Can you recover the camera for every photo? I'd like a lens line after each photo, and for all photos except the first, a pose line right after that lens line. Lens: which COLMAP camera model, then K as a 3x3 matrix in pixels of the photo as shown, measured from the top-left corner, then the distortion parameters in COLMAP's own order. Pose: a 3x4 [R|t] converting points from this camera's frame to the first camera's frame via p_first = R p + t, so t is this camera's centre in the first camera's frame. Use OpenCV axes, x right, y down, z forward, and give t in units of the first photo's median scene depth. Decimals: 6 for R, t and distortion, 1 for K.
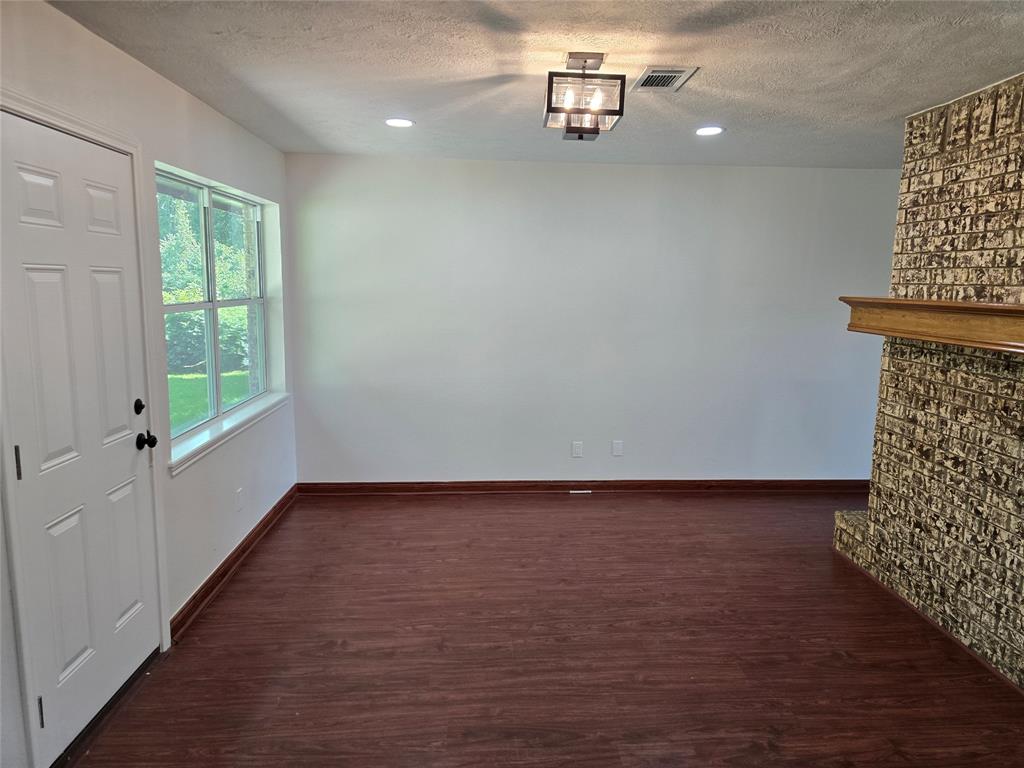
lens RADIAL K [[698.0, 0, 518.0], [0, 698.0, 383.3], [0, 0, 1]] dist [0.009236, 0.001704]
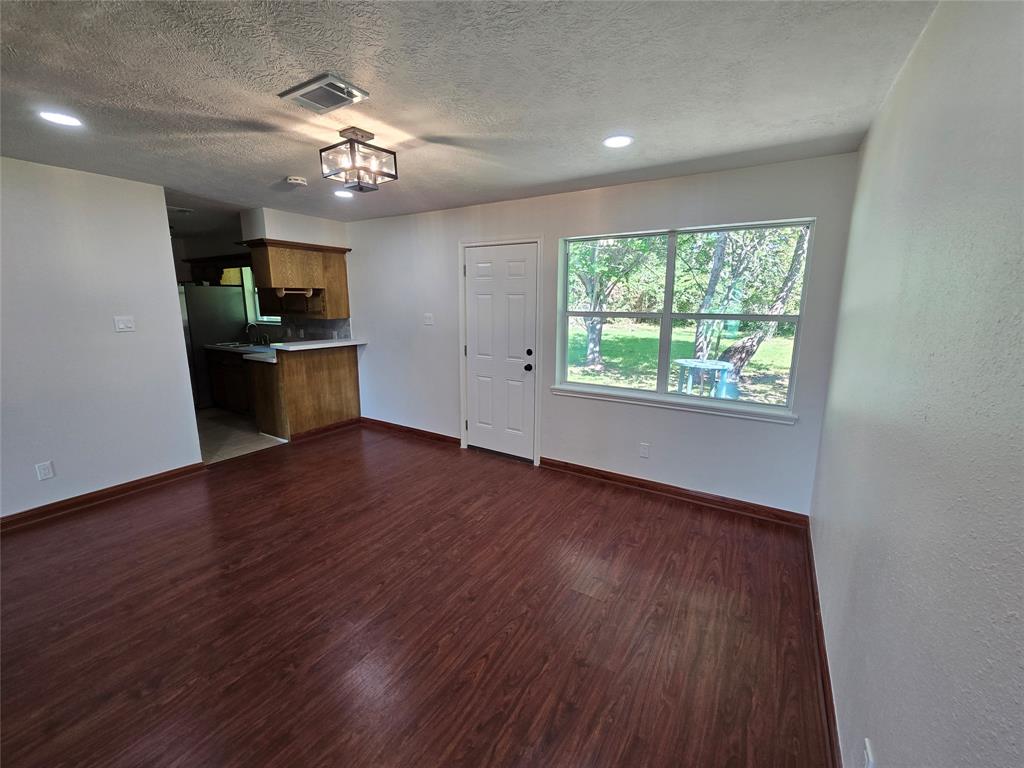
lens RADIAL K [[417.9, 0, 517.1], [0, 417.9, 379.2], [0, 0, 1]] dist [-0.001483, -0.000579]
pose [[-0.569631, 0.141820, -0.809572, 0.575422], [-0.129618, 0.957174, 0.258878, -0.218774], [0.811615, 0.252400, -0.526854, 1.598675]]
